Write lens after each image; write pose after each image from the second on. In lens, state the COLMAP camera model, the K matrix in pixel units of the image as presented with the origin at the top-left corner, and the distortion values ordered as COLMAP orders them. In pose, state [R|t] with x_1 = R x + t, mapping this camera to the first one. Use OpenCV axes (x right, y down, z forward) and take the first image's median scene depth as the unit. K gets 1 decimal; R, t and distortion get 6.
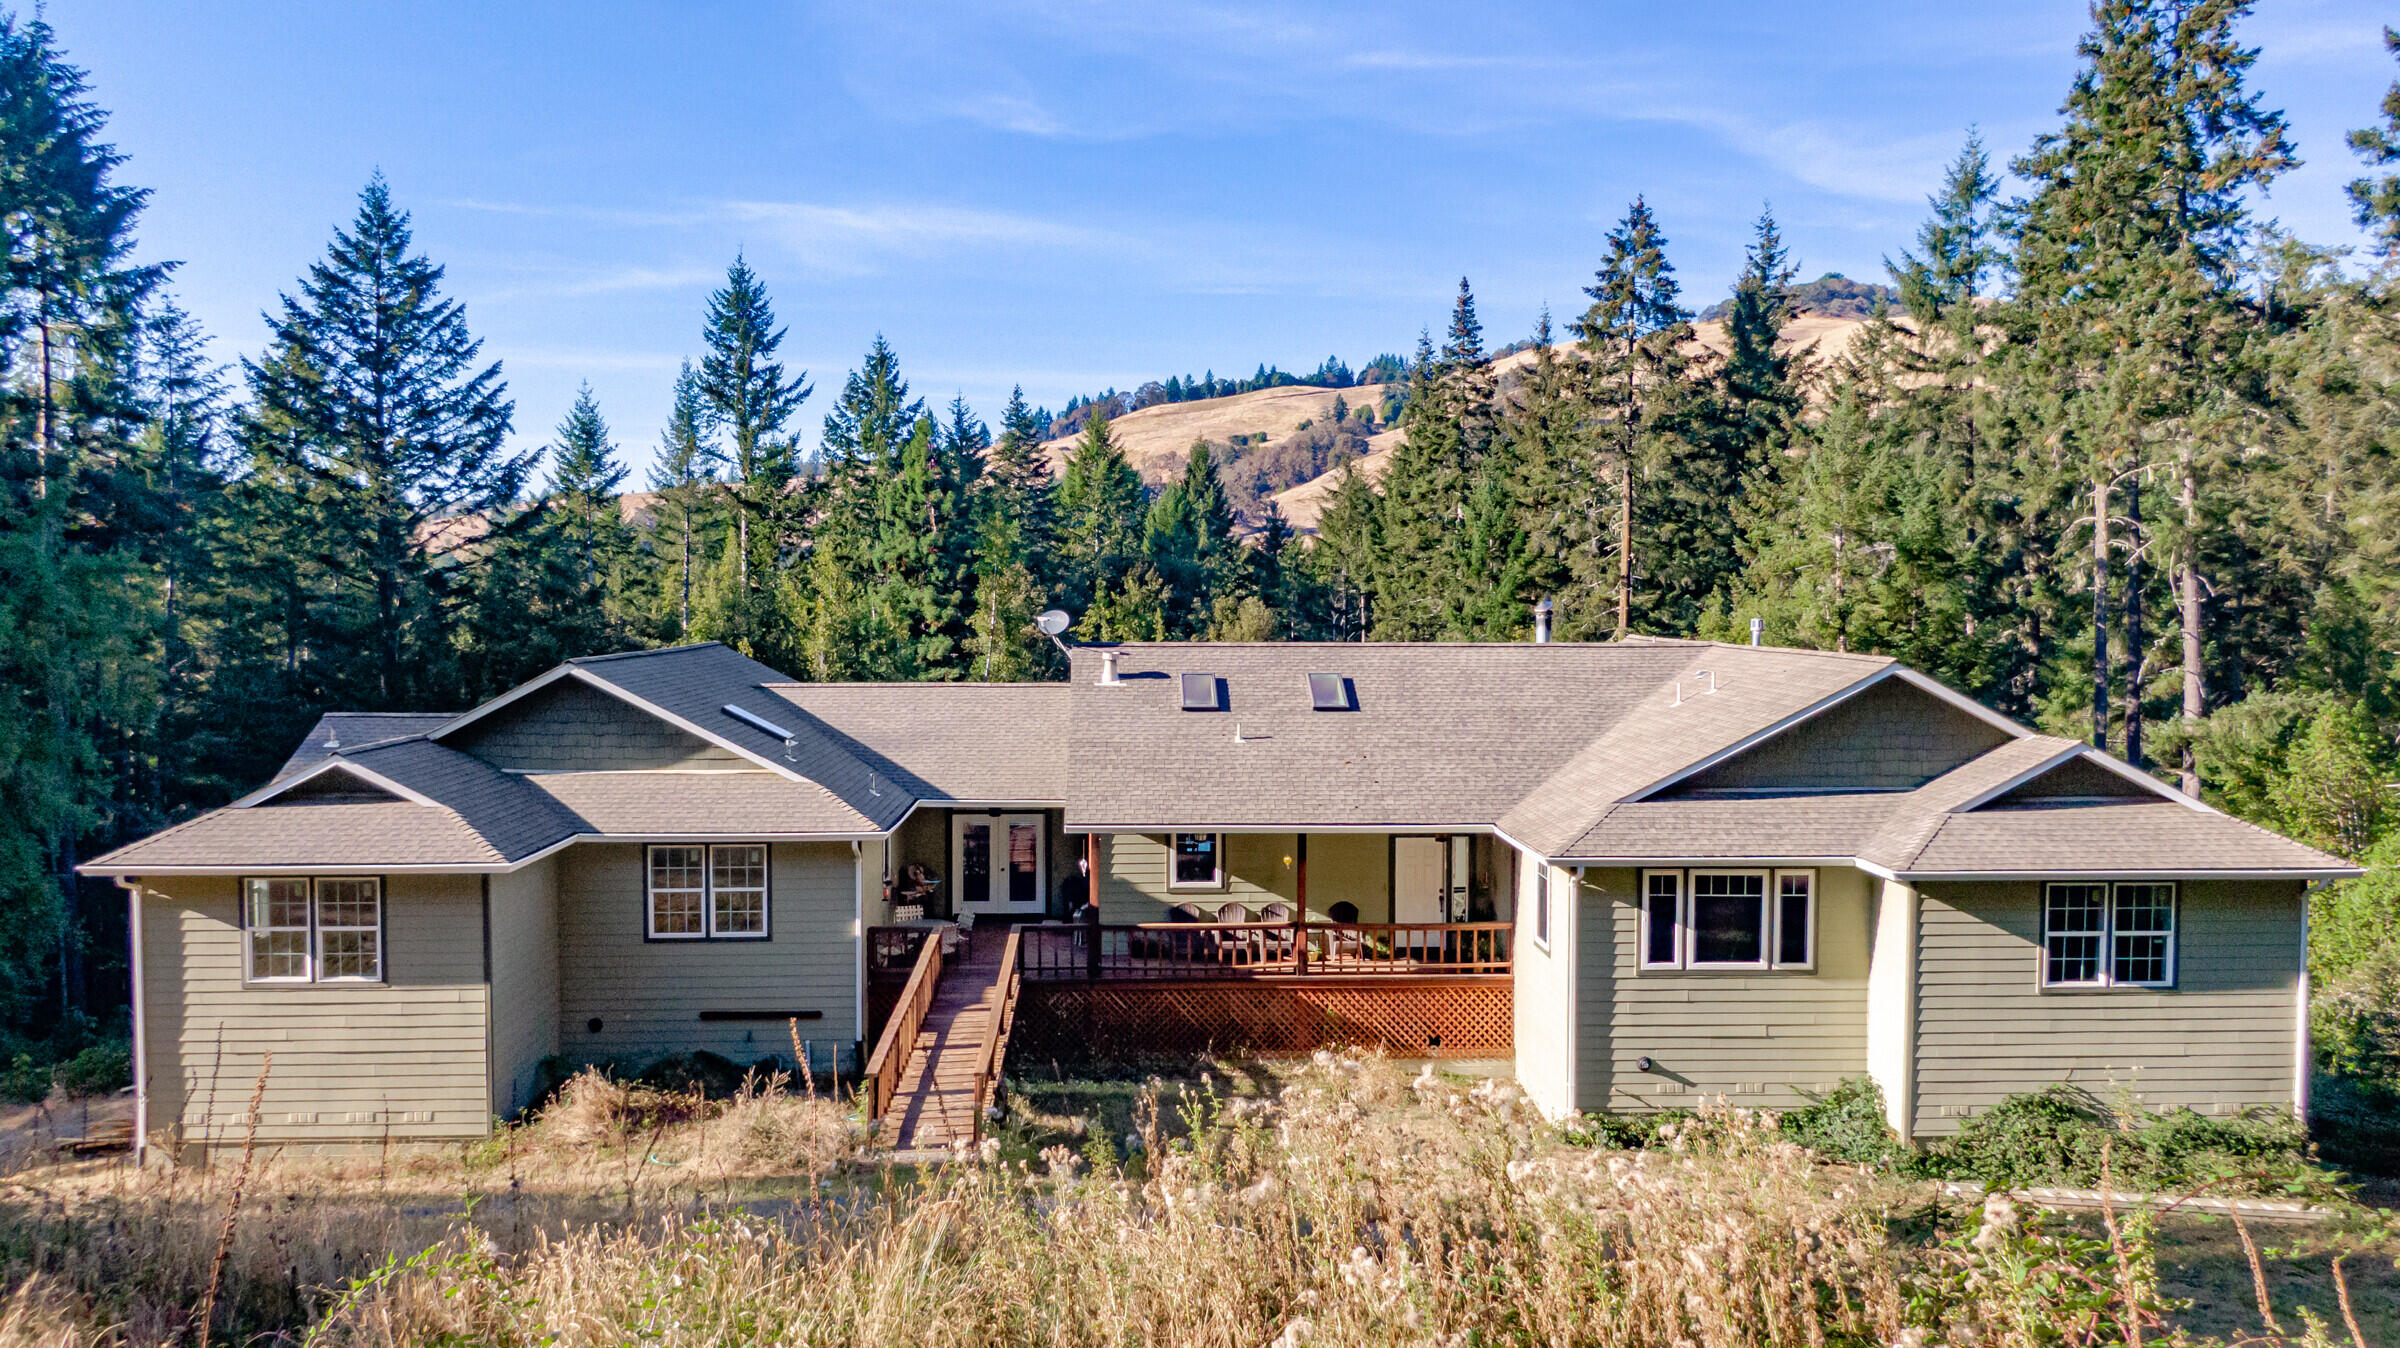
lens RADIAL K [[1724.0, 0, 1204.5], [0, 1724.0, 675.6], [0, 0, 1]] dist [0.022944, -0.031893]
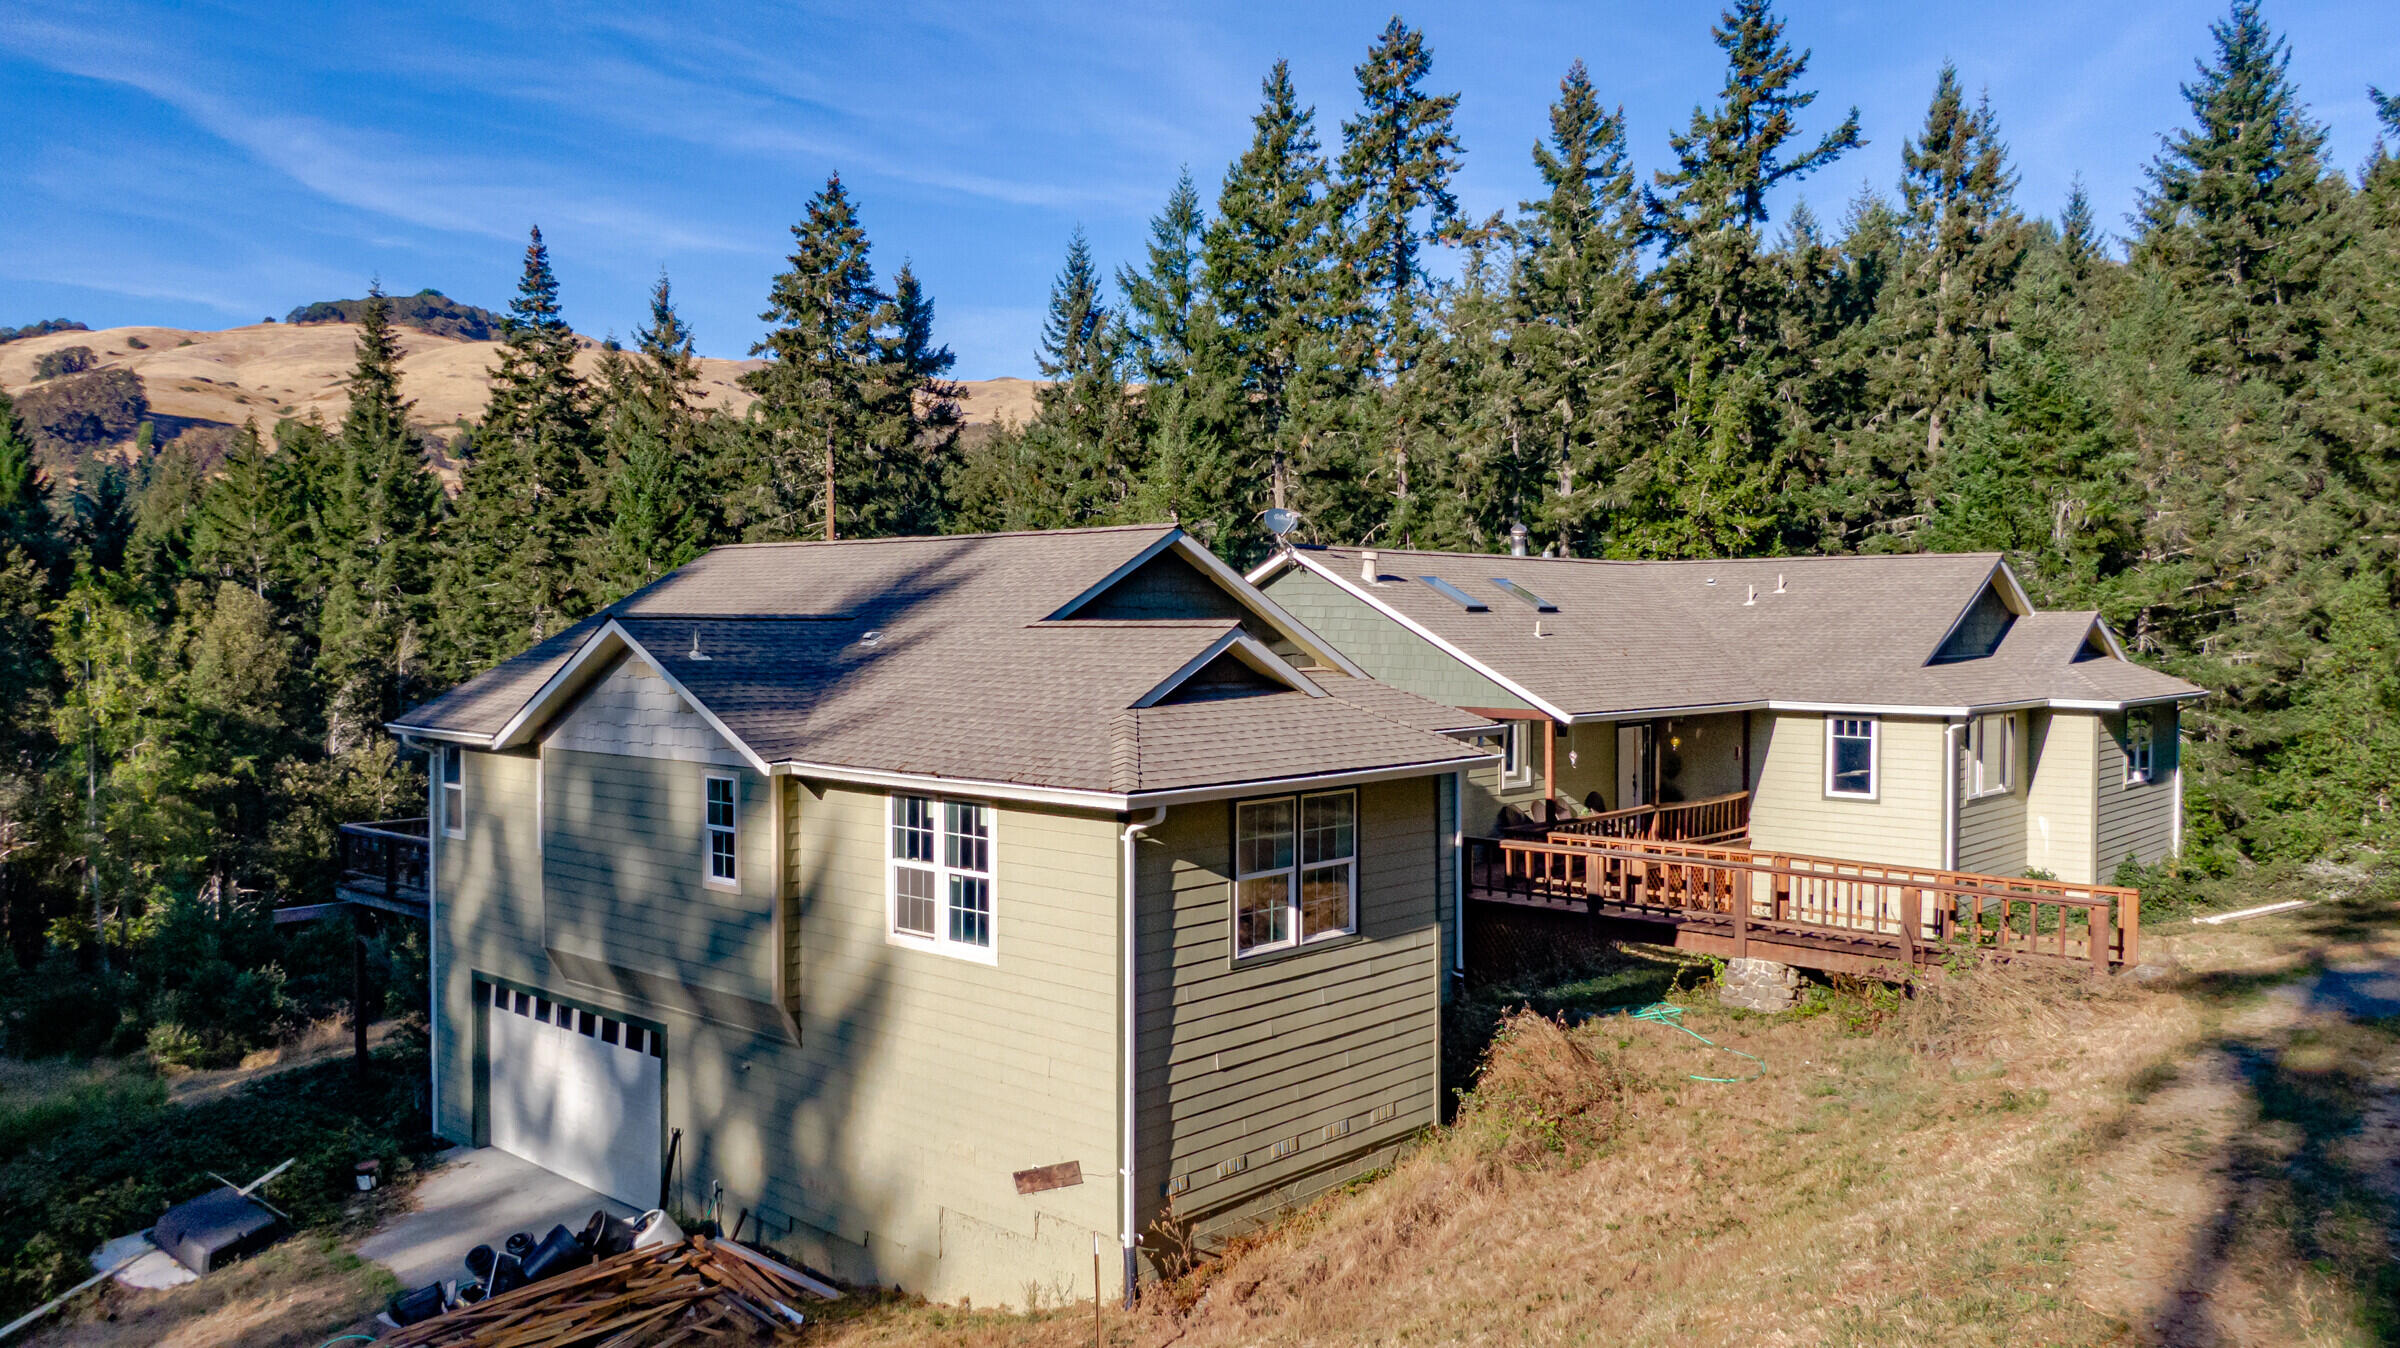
lens RADIAL K [[1724.0, 0, 1202.1], [0, 1724.0, 667.7], [0, 0, 1]] dist [0.022944, -0.031893]
pose [[0.706870, -0.017733, 0.707122, -0.985510], [0.032852, 0.999430, -0.007777, 0.067480], [-0.706581, 0.028727, 0.707049, 0.516432]]
